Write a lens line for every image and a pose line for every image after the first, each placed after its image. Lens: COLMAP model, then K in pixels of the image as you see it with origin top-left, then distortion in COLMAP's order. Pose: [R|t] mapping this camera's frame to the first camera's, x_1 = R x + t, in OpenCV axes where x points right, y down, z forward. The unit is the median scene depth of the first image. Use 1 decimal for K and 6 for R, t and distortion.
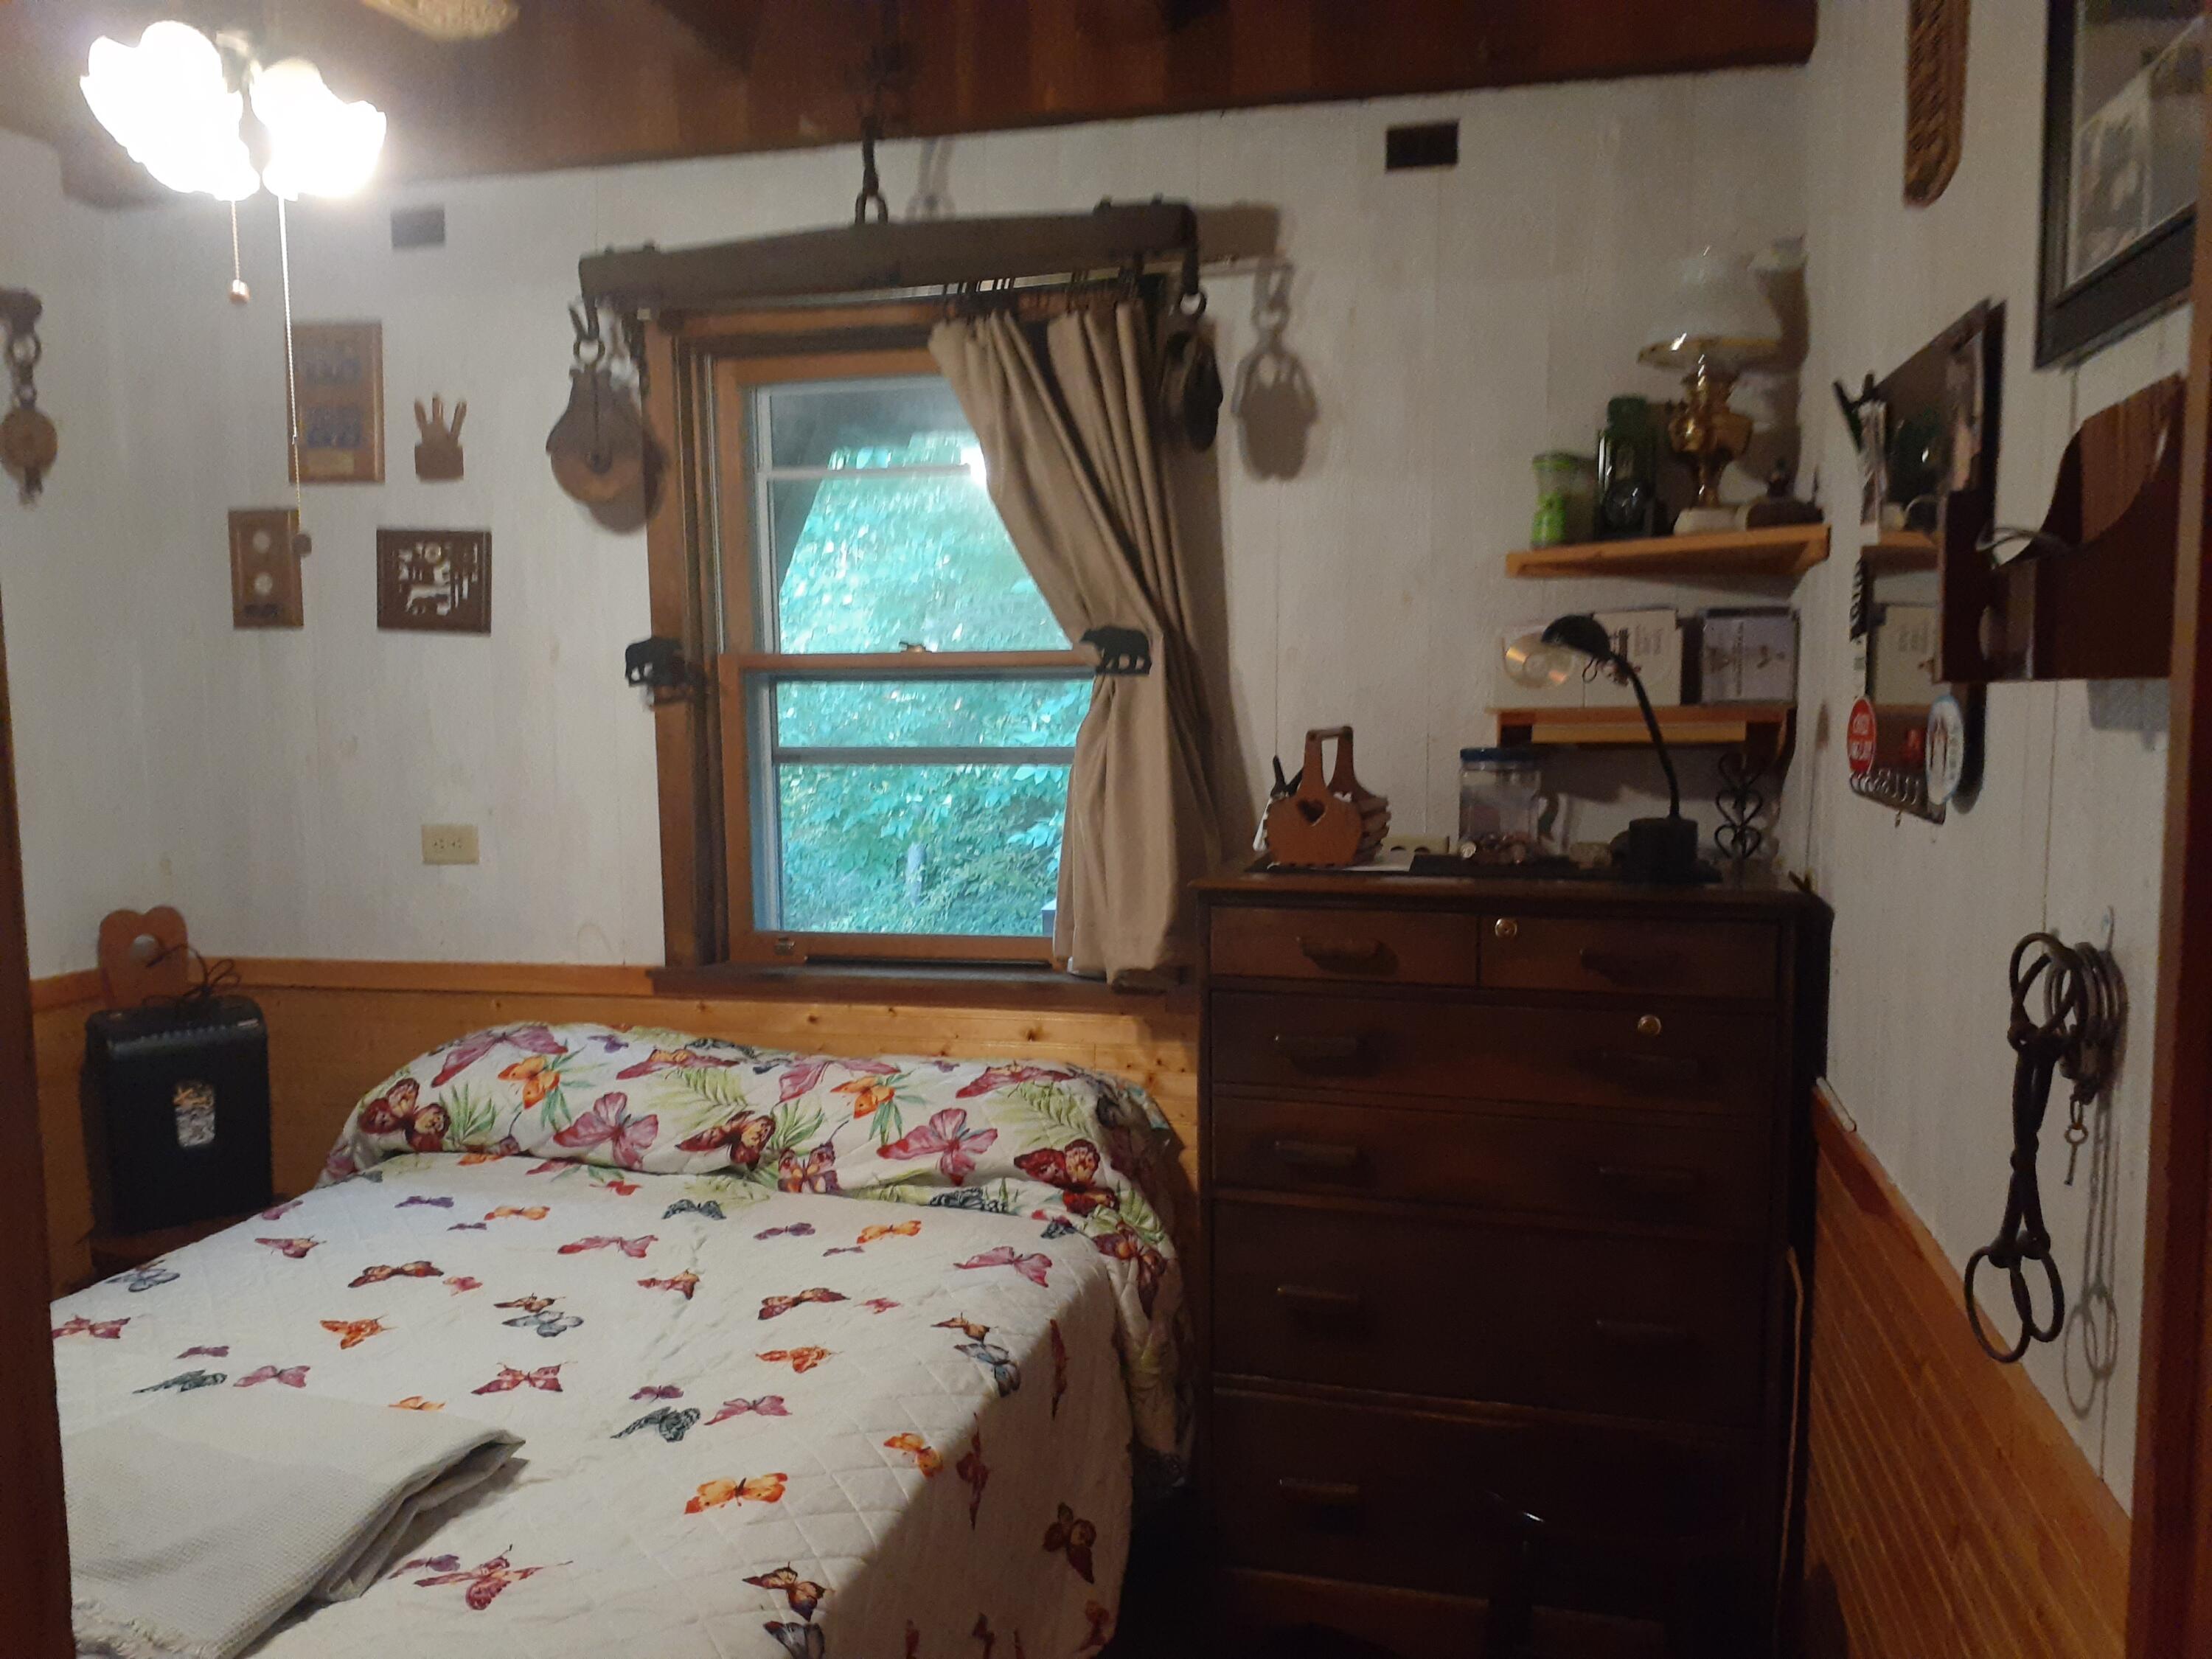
lens RADIAL K [[1788.1, 0, 1106.3], [0, 1788.1, 856.1], [0, 0, 1]] dist [0.122471, -0.237319]
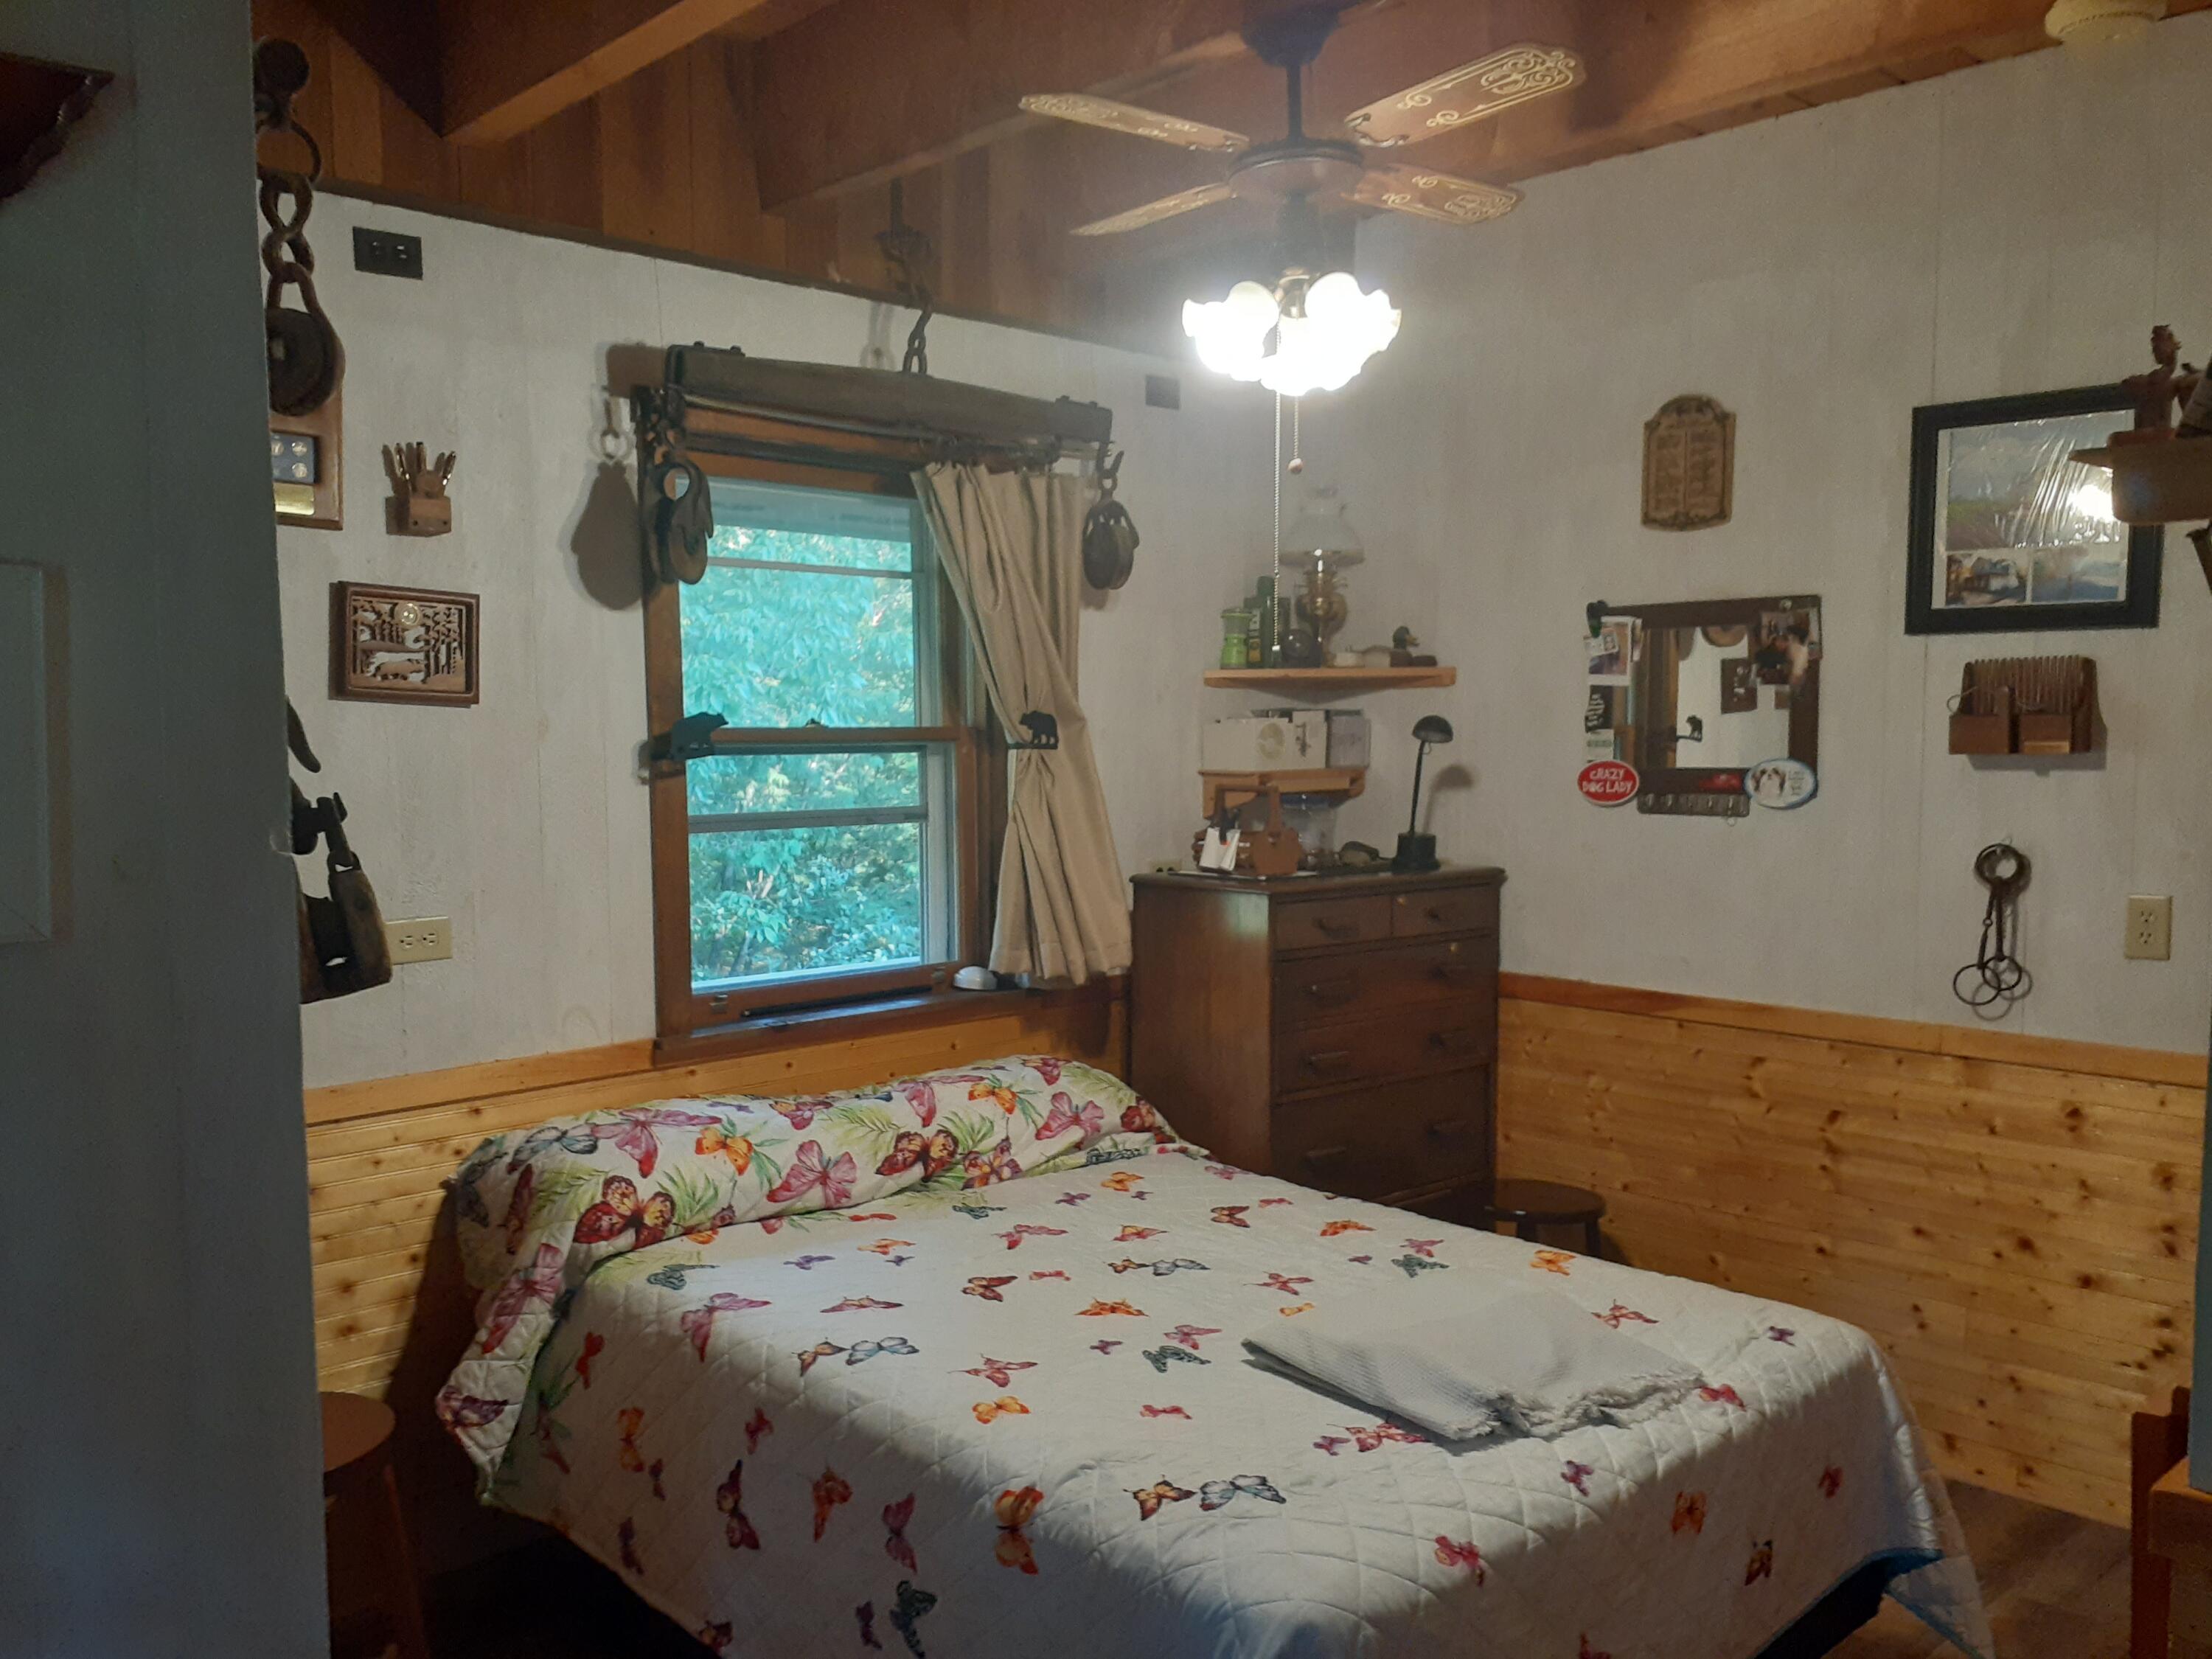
lens RADIAL K [[1733.9, 0, 1106.0], [0, 1733.9, 829.5], [0, 0, 1]] dist [0.088553, 0.001340]
pose [[0.541380, -0.040457, 0.839804, -1.041513], [0.082689, 0.996561, -0.005296, -0.032816], [-0.836702, 0.072310, 0.542863, 0.283286]]
